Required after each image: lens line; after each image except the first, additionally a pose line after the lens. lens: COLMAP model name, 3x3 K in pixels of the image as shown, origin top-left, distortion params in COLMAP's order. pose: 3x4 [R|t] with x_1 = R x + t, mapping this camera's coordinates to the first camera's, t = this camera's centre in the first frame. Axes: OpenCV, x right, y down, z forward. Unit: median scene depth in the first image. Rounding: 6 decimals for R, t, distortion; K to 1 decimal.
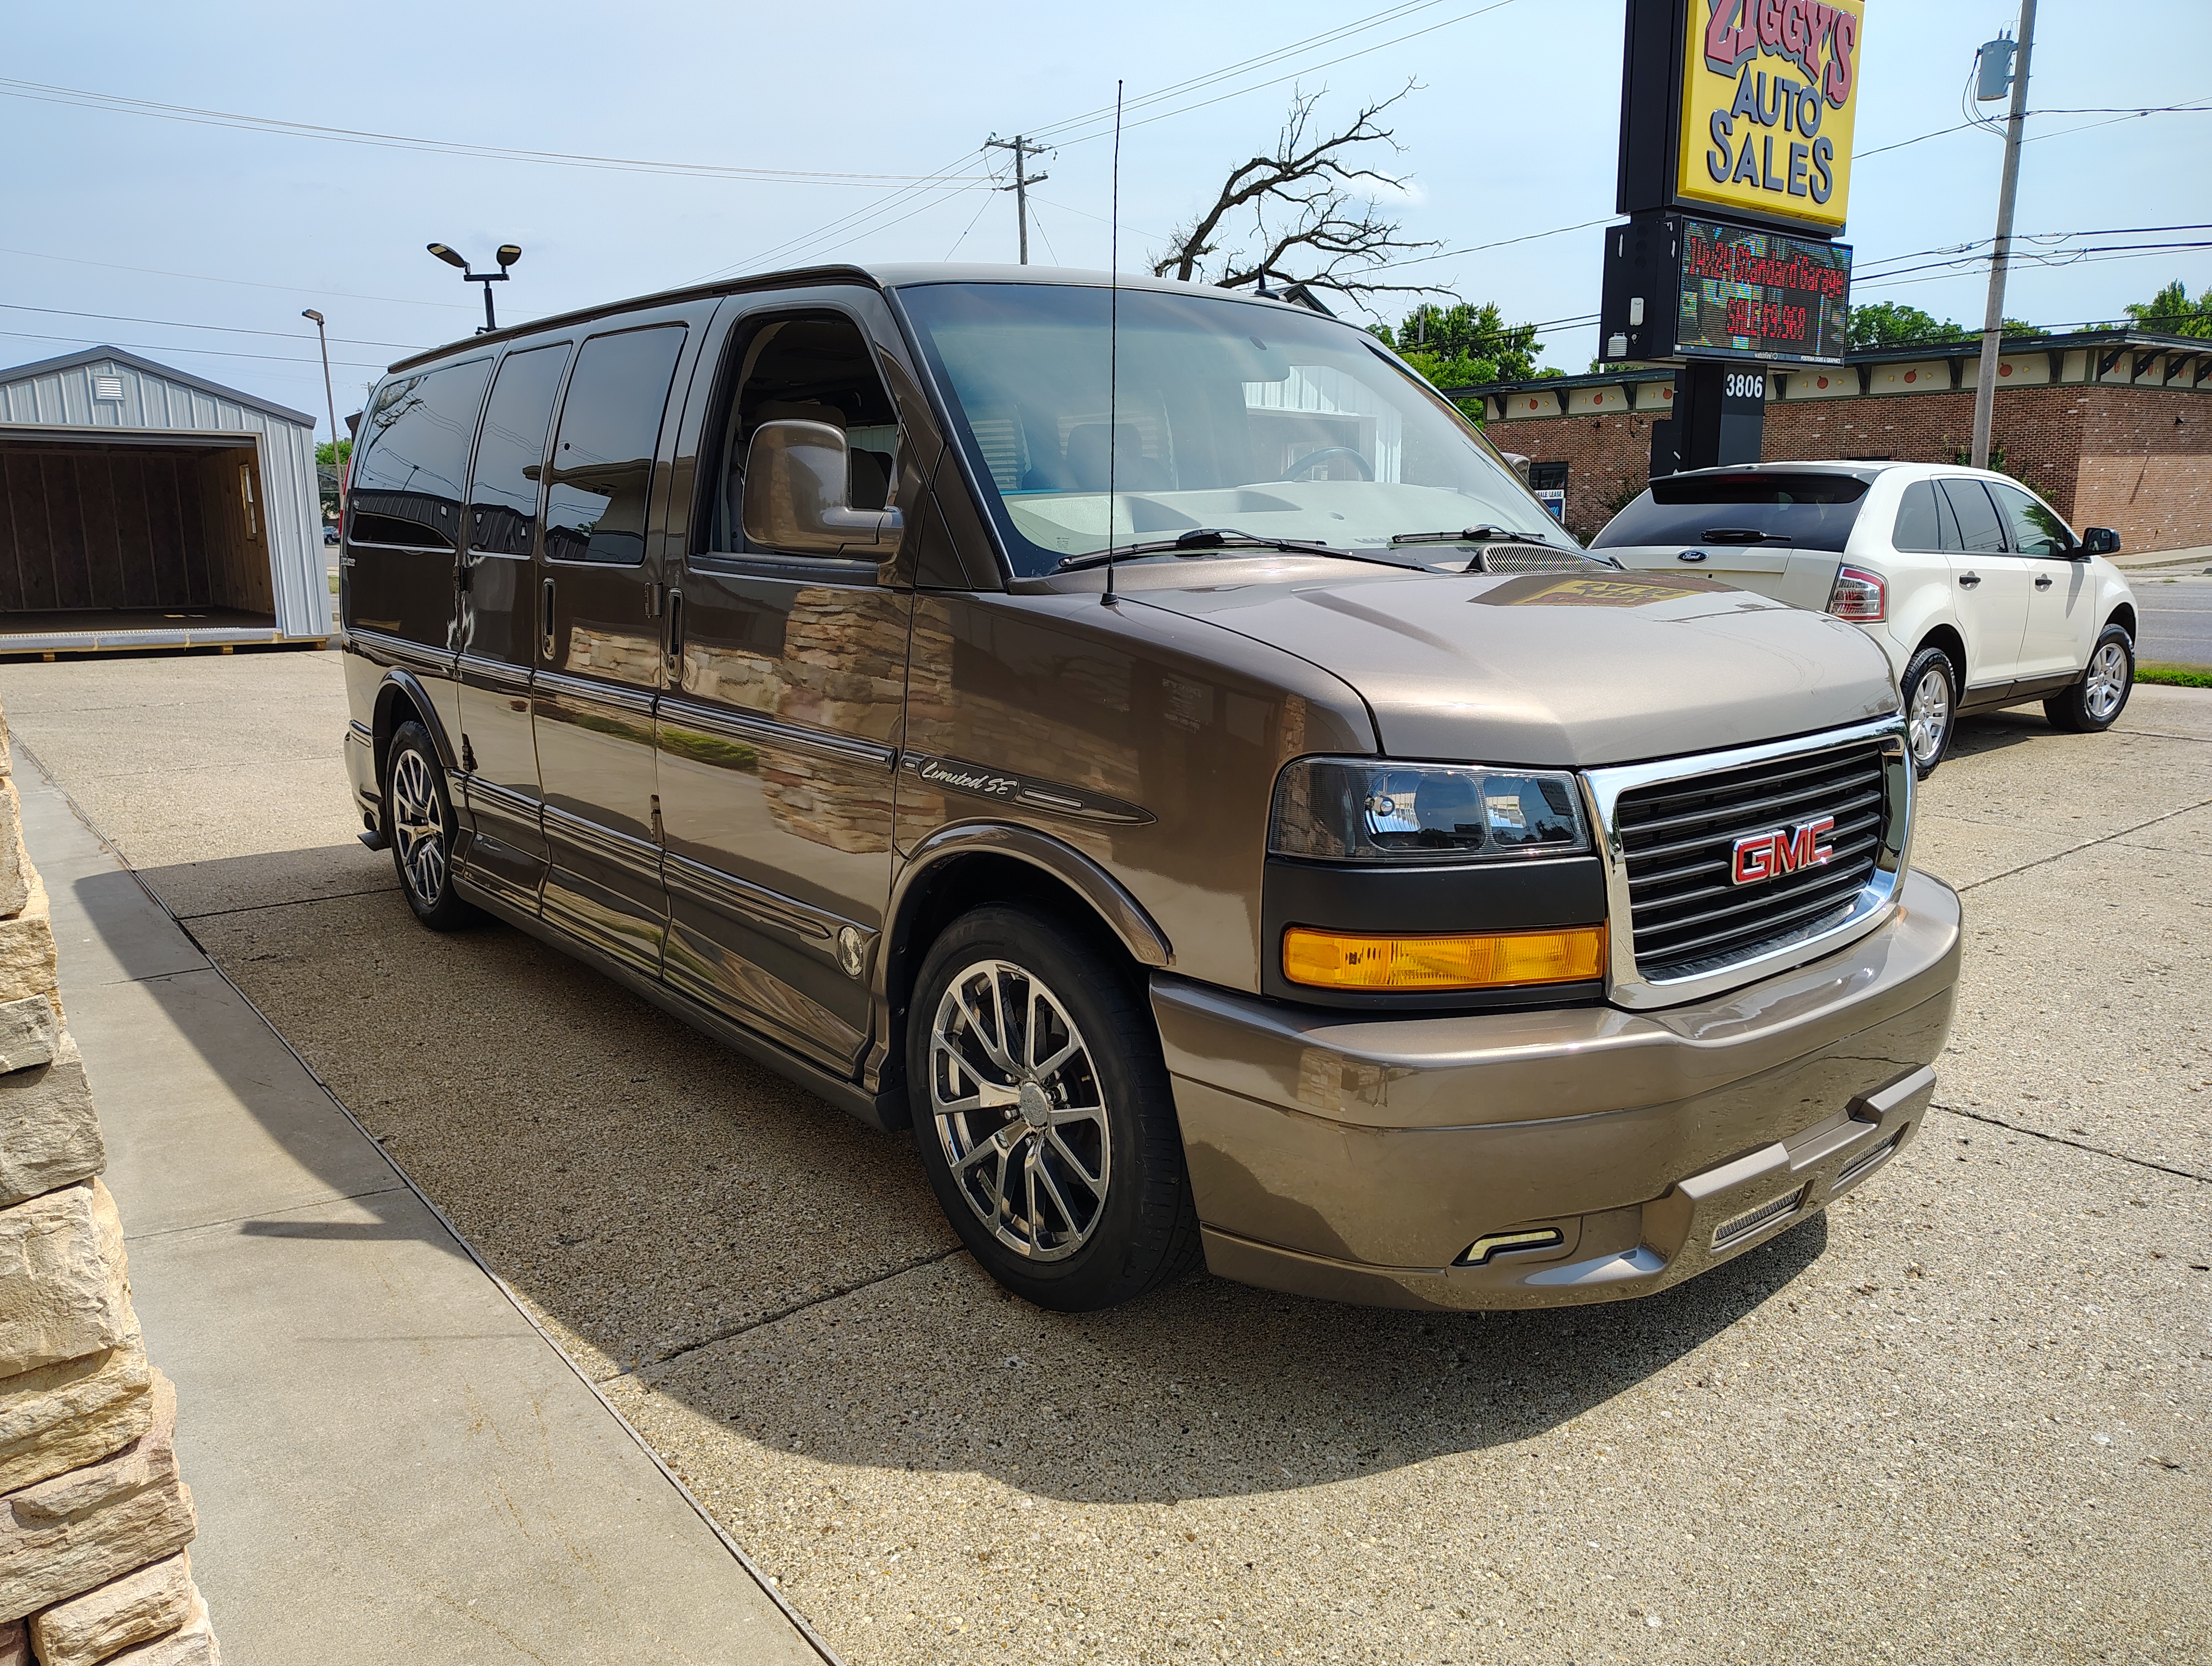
lens RADIAL K [[1544.3, 0, 1106.0], [0, 1544.3, 833.0], [0, 0, 1]] dist [-0.024426, -0.002114]
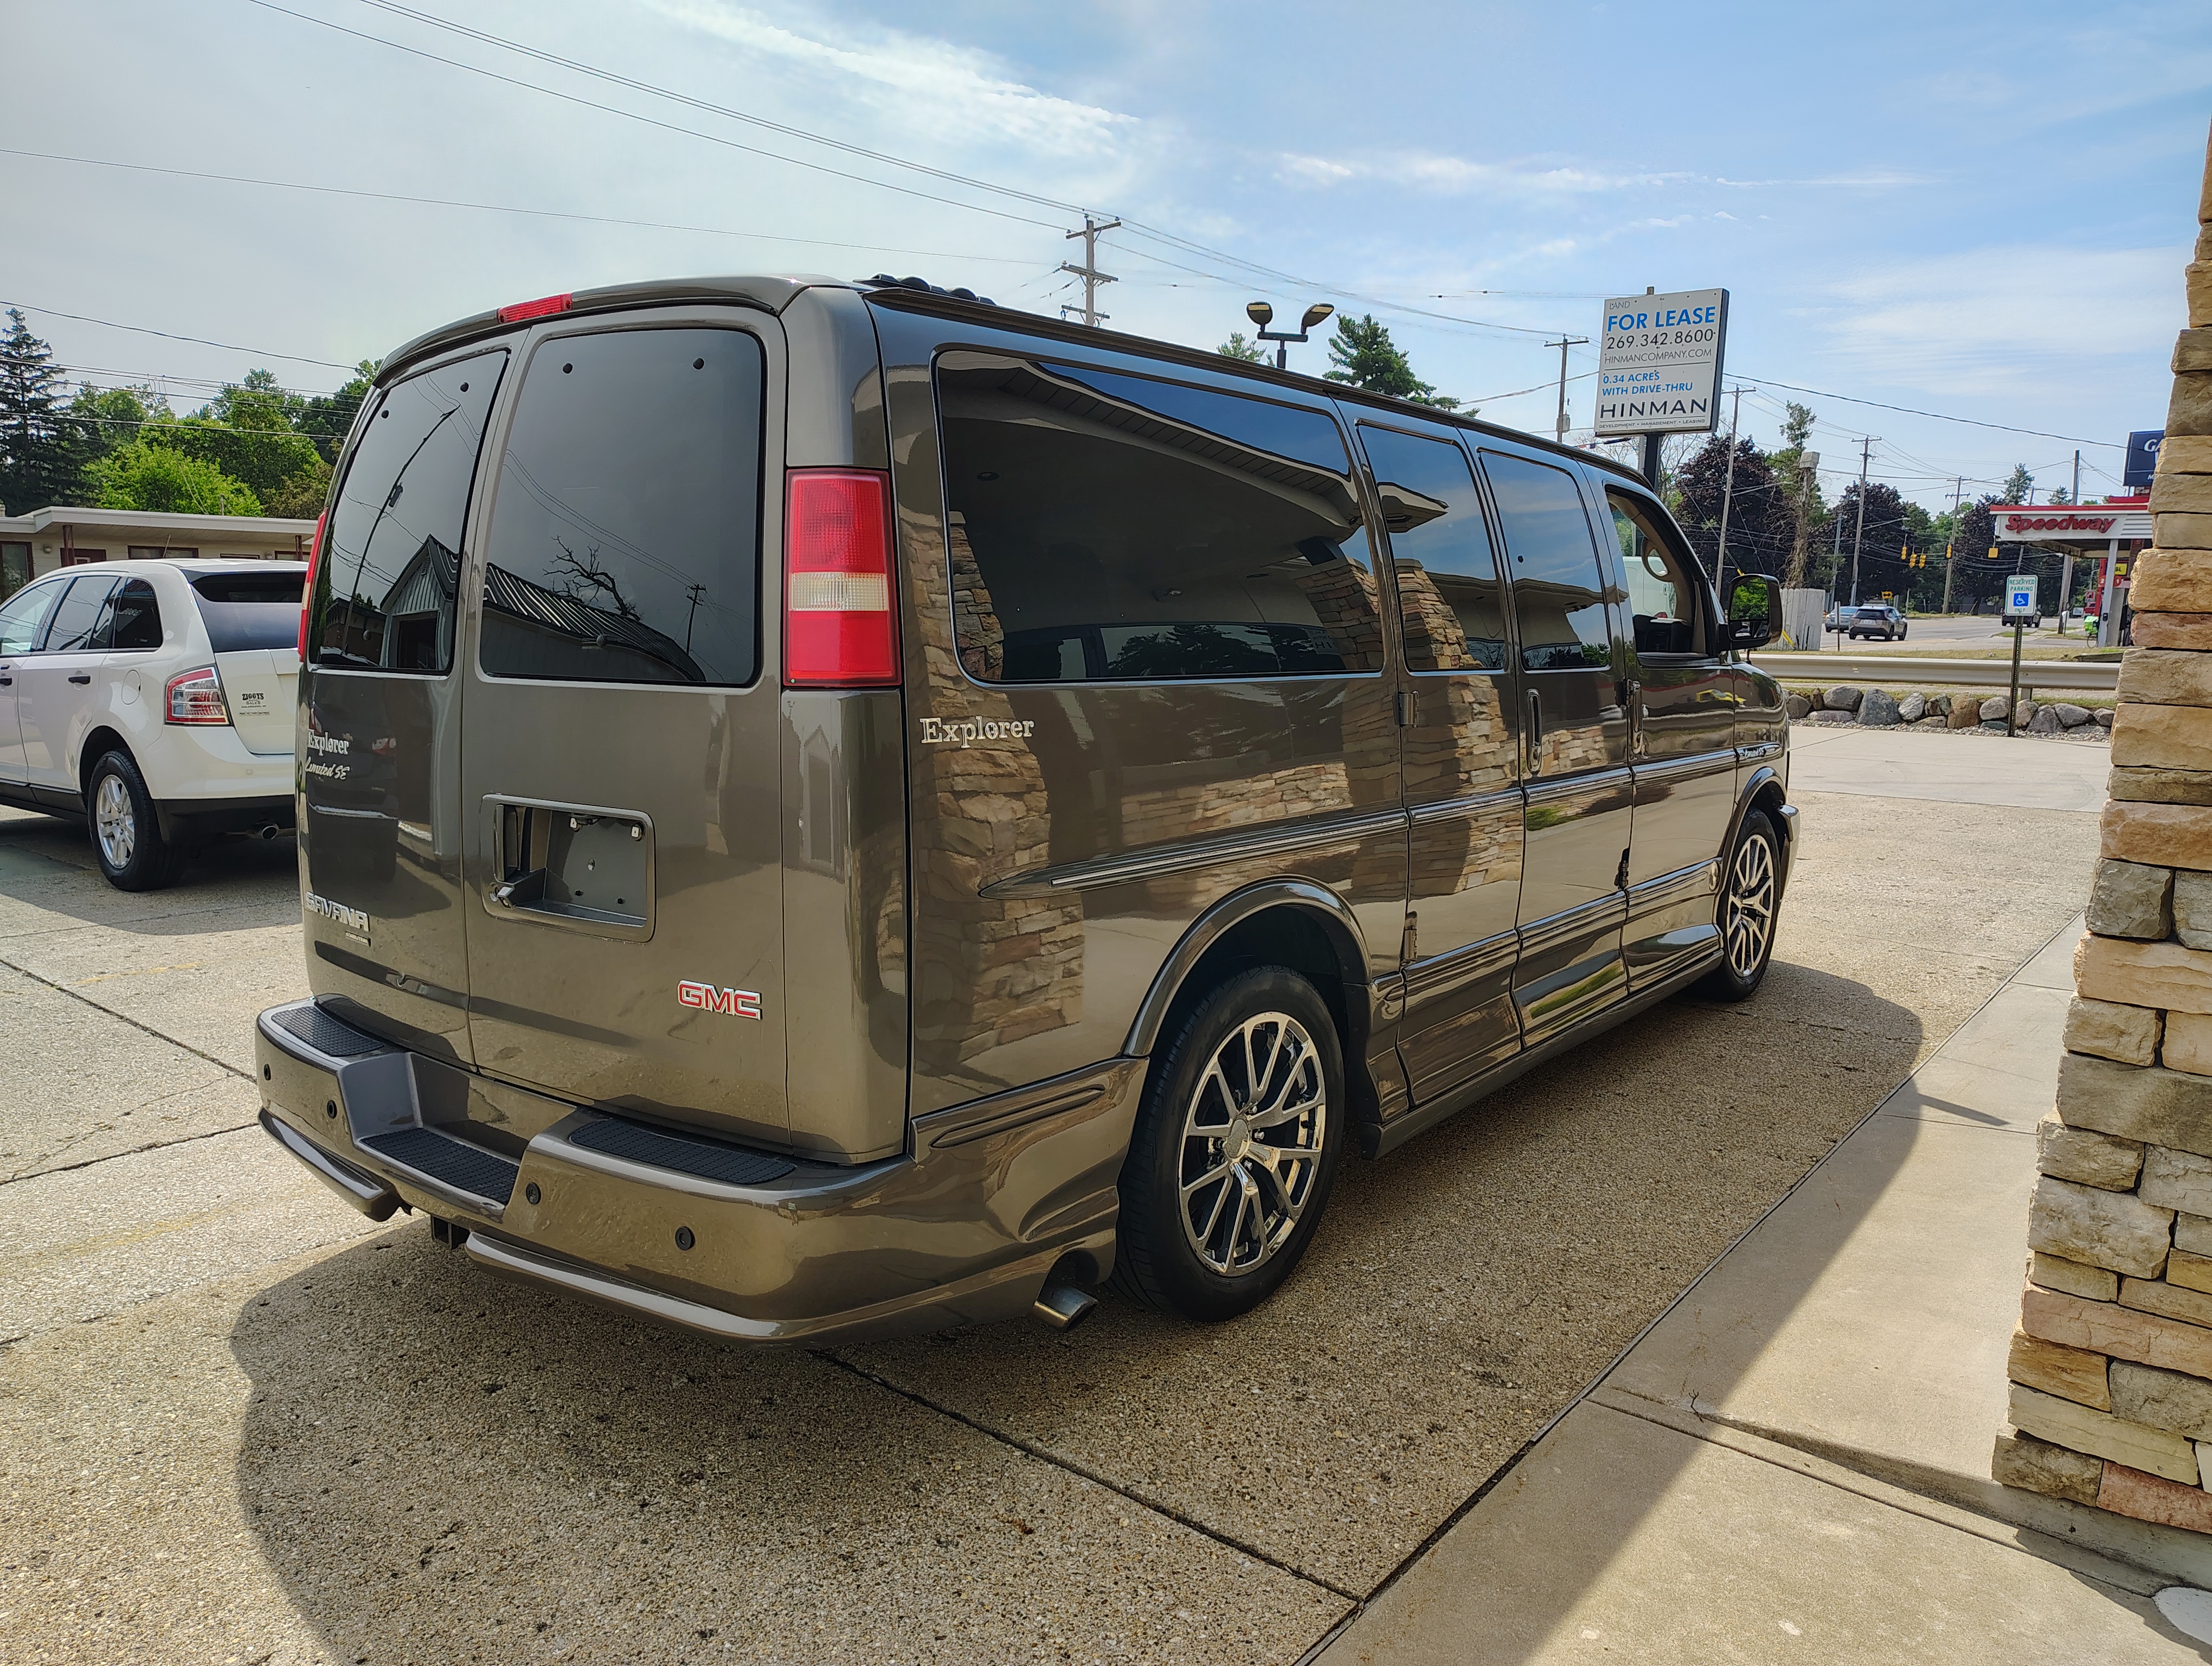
lens RADIAL K [[1556.1, 0, 1106.0], [0, 1556.1, 833.0], [0, 0, 1]] dist [-0.001567, -0.000926]
pose [[-0.206186, -0.128696, 0.970013, -1.578321], [0.186944, 0.967873, 0.168149, -0.360607], [-0.960489, 0.216008, -0.175503, 1.796821]]
